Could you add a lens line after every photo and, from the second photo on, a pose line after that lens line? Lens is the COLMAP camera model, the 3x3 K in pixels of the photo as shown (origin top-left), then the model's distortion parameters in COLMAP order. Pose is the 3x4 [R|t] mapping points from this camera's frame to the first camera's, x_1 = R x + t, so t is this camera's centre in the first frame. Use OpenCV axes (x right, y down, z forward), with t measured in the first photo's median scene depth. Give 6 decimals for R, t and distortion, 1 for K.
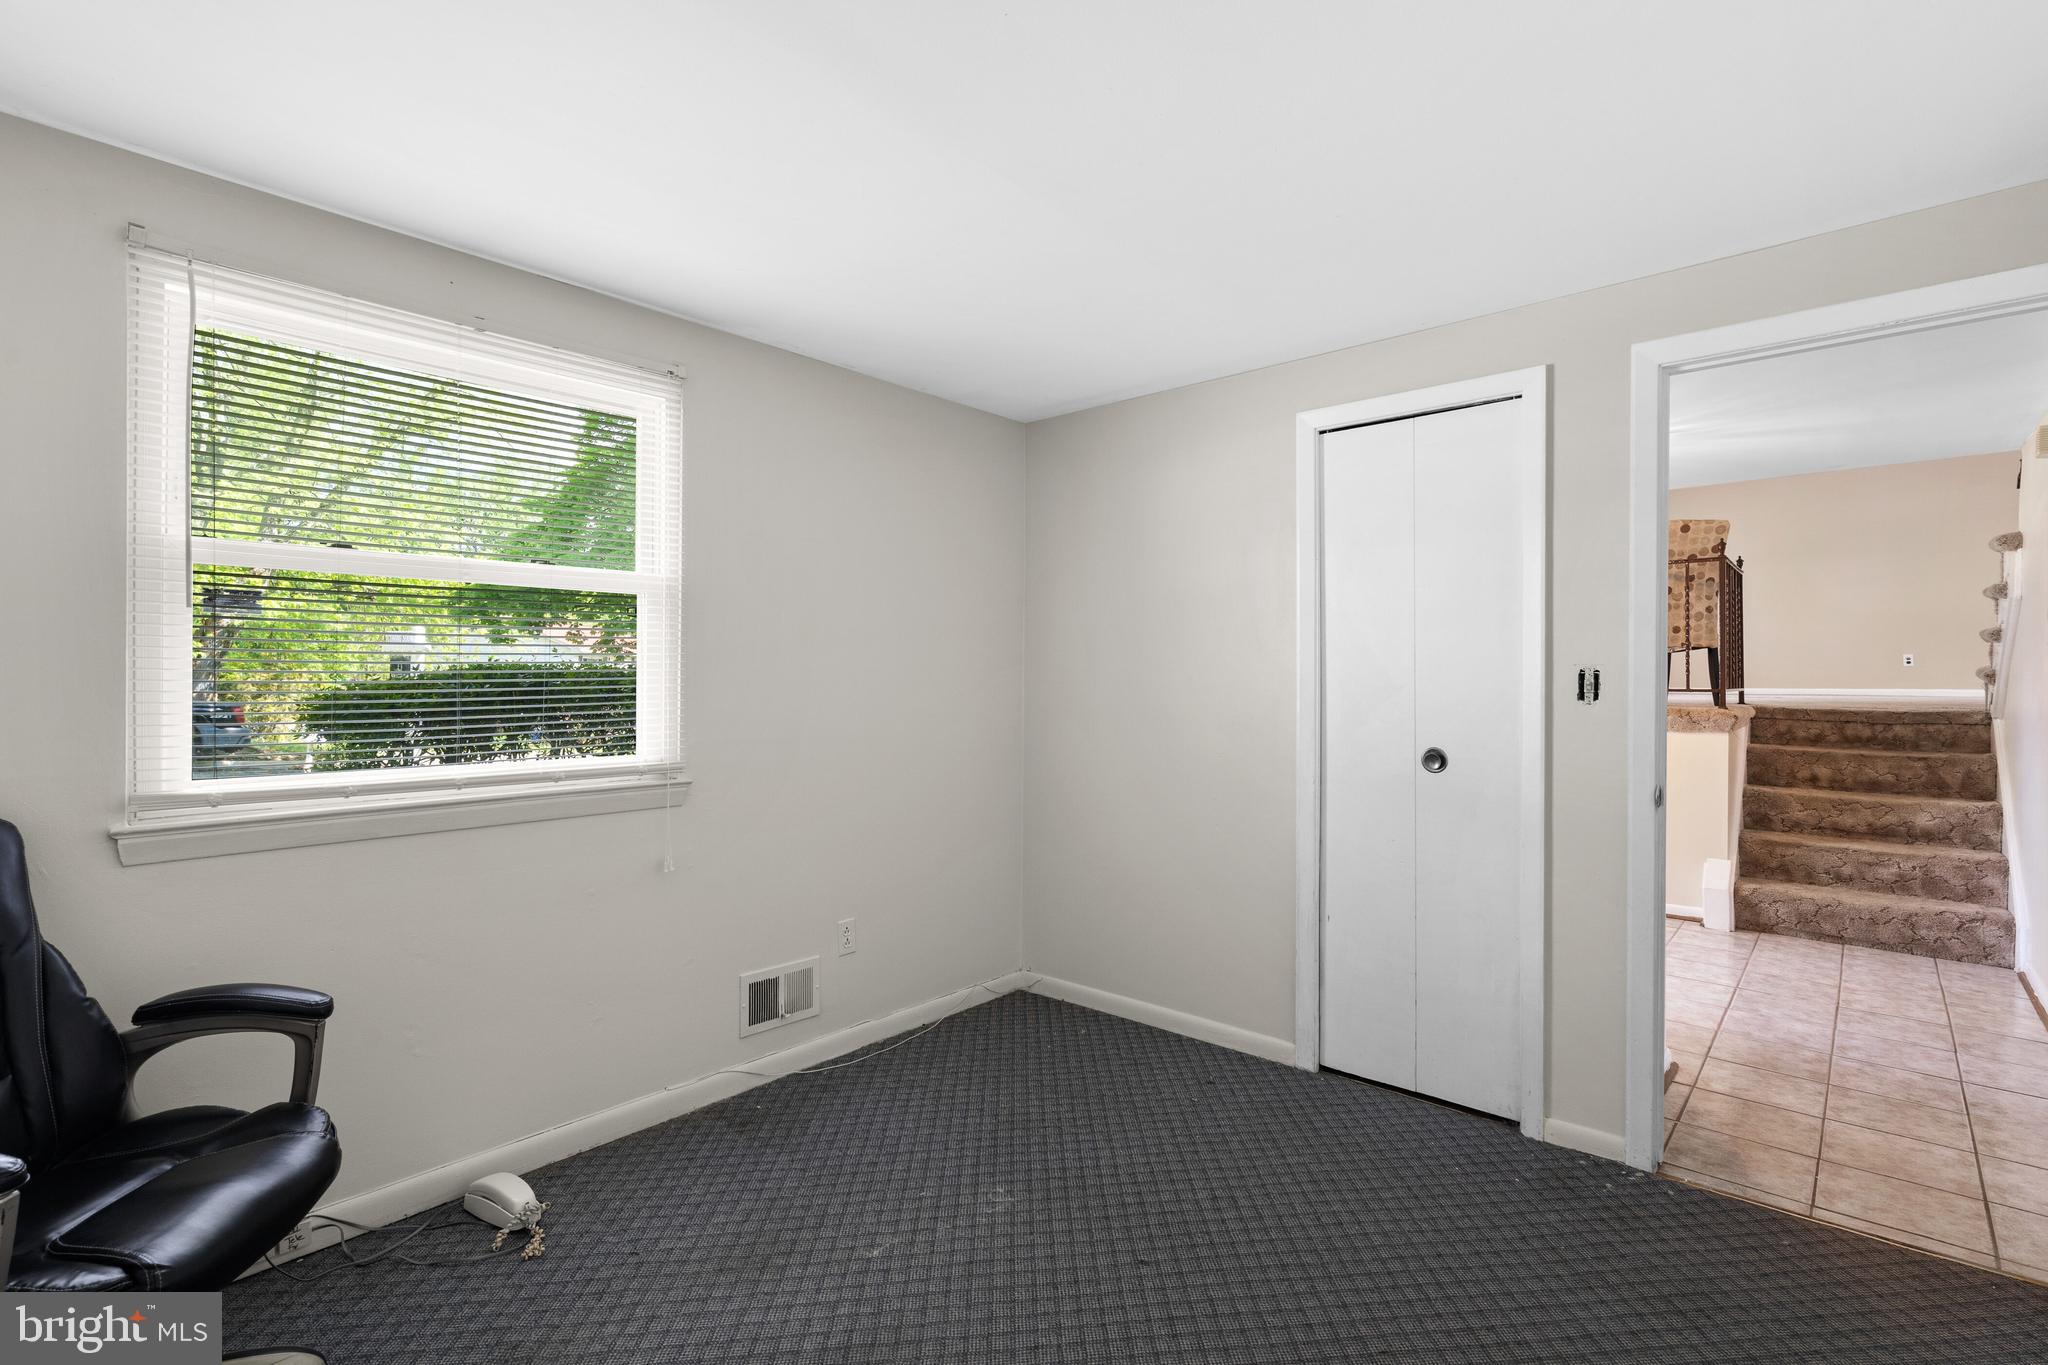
lens RADIAL K [[936.2, 0, 1019.8], [0, 936.2, 698.7], [0, 0, 1]] dist [0.002024, 0.001208]
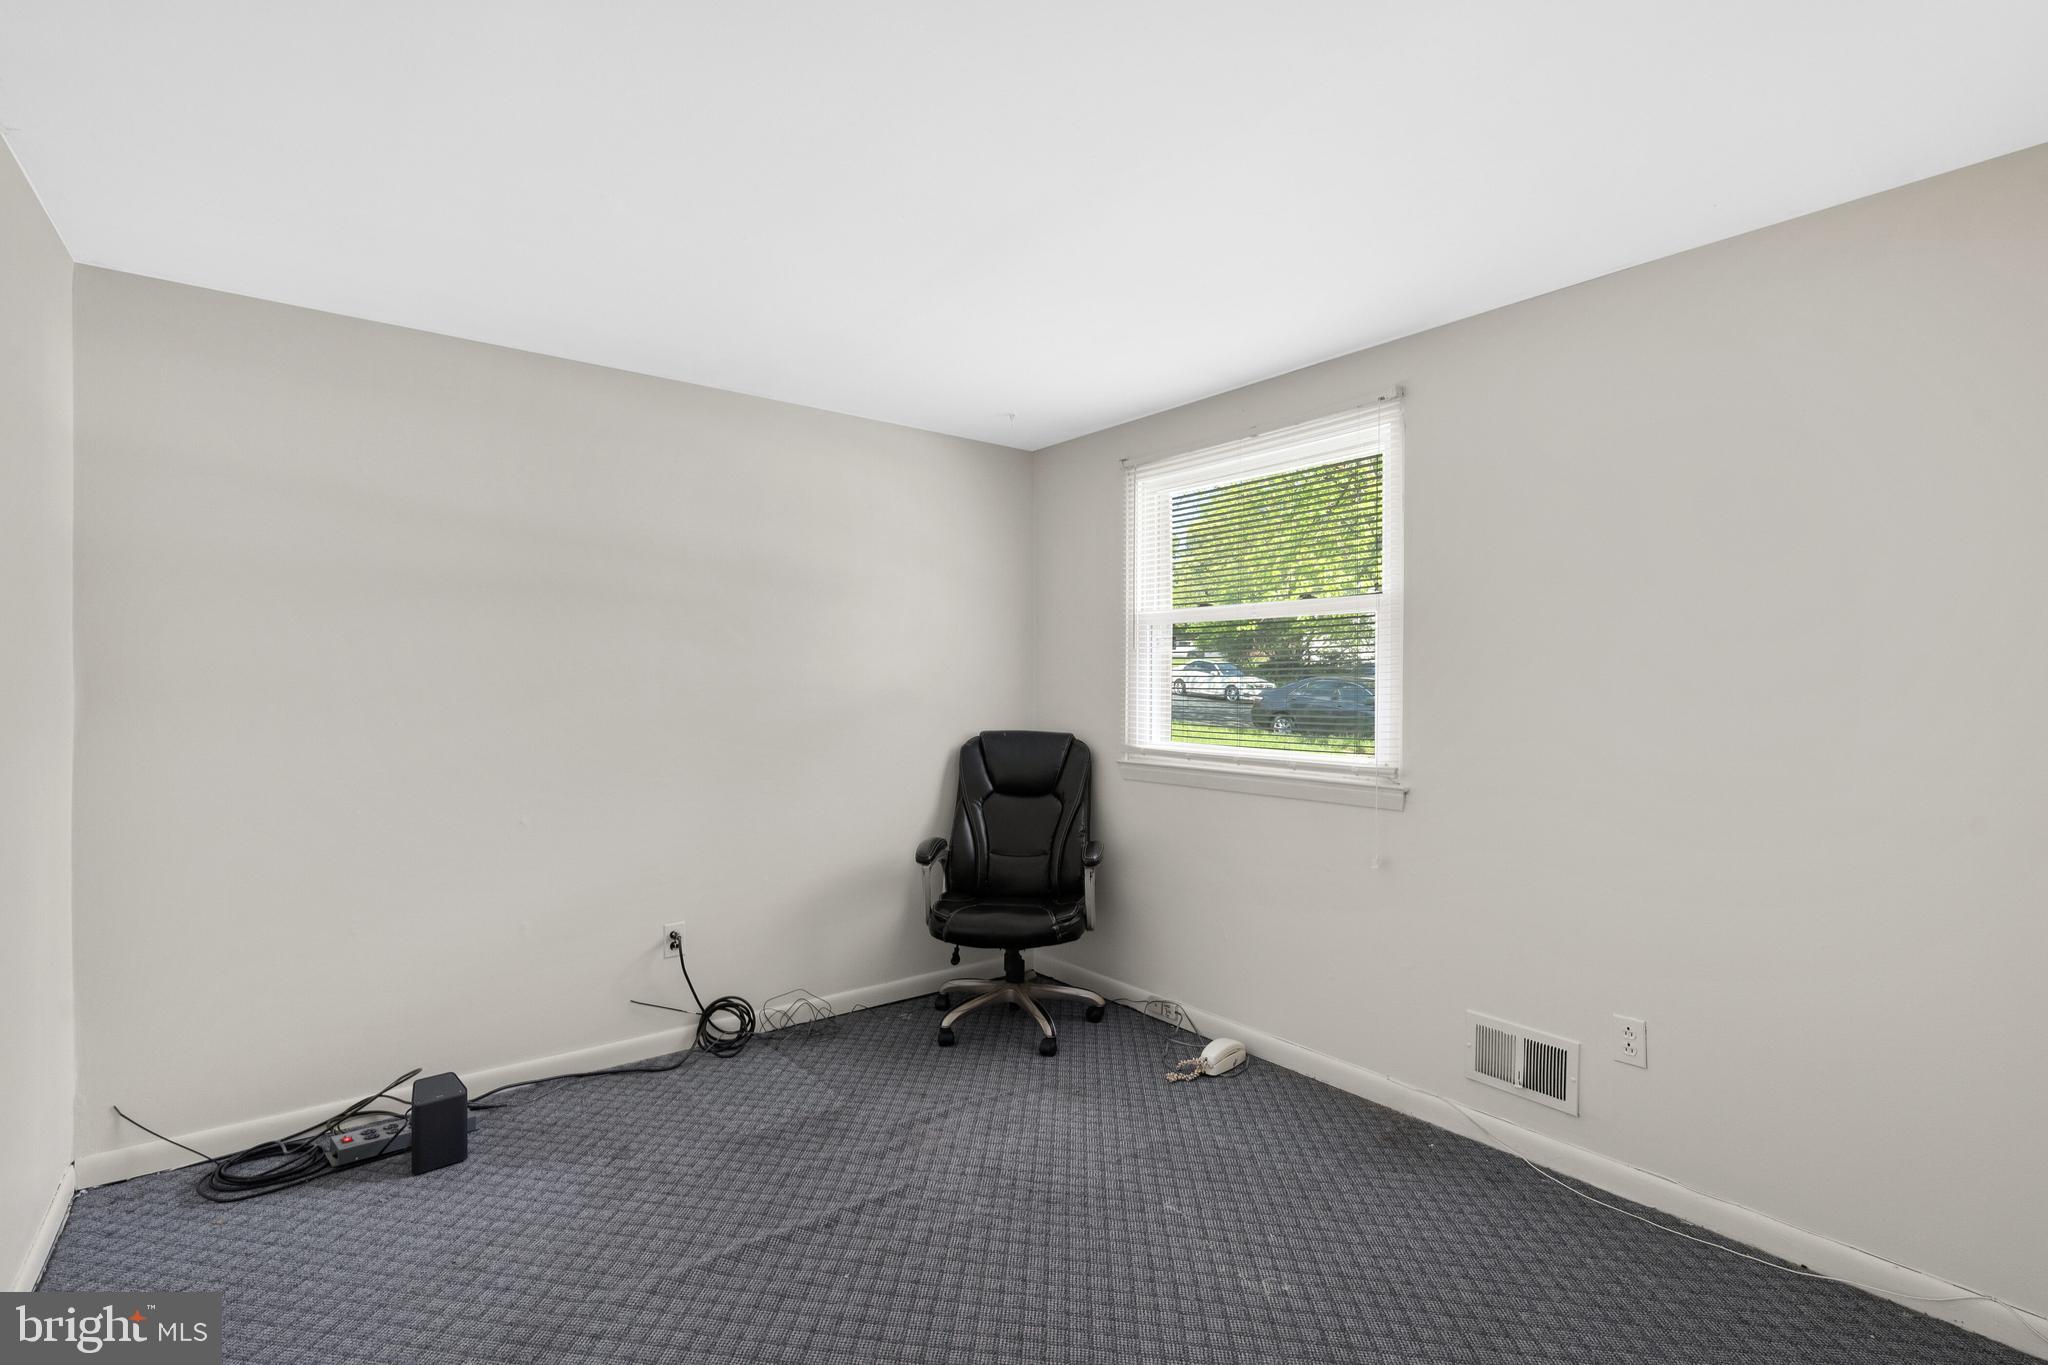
lens RADIAL K [[936.2, 0, 1019.8], [0, 936.2, 698.7], [0, 0, 1]] dist [0.002024, 0.001208]
pose [[-0.160763, 0.012838, -0.986909, 0.721854], [-0.030500, 0.999373, 0.017968, -0.014328], [0.986522, 0.032989, -0.160271, 0.747205]]
